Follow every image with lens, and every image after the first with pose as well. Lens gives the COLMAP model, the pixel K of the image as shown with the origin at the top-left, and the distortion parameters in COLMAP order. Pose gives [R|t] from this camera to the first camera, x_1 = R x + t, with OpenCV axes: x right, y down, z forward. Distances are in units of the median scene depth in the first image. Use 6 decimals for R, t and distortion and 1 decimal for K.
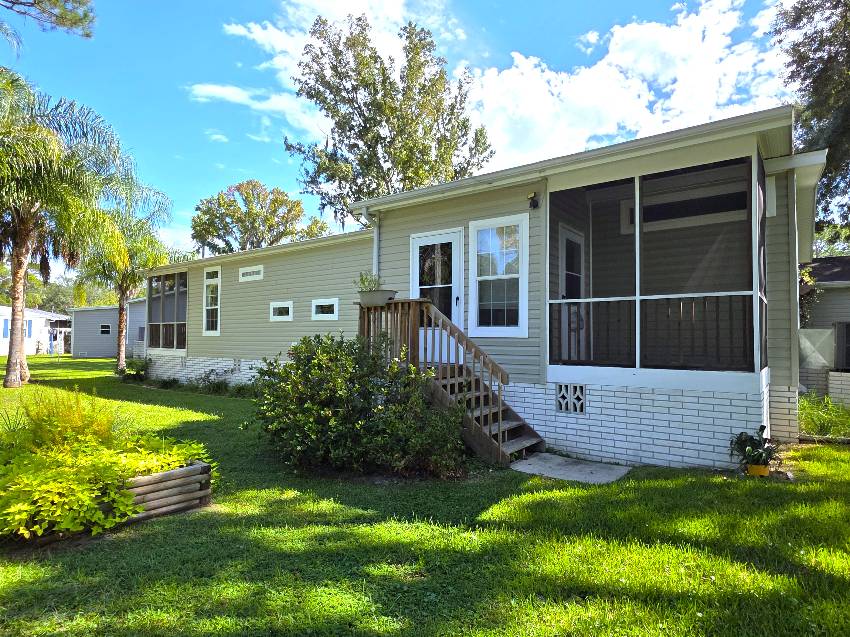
lens RADIAL K [[493.6, 0, 425.4], [0, 493.6, 323.2], [0, 0, 1]] dist [-0.000605, -0.000380]
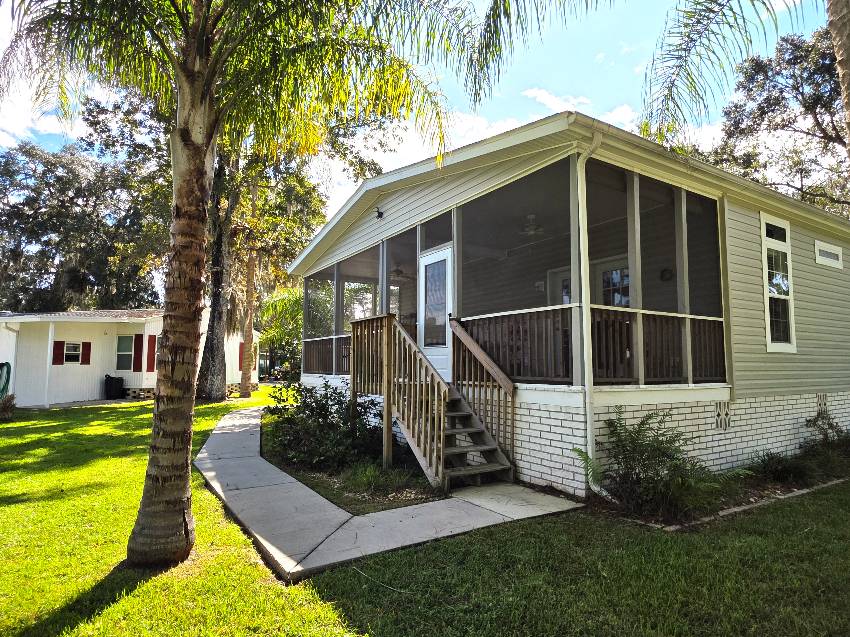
lens RADIAL K [[493.6, 0, 425.4], [0, 493.6, 323.2], [0, 0, 1]] dist [-0.000605, -0.000380]
pose [[0.337319, 0.062040, 0.939344, -1.187853], [-0.036536, 0.997937, -0.052790, 0.040967], [-0.940681, -0.016513, 0.338890, 1.356429]]
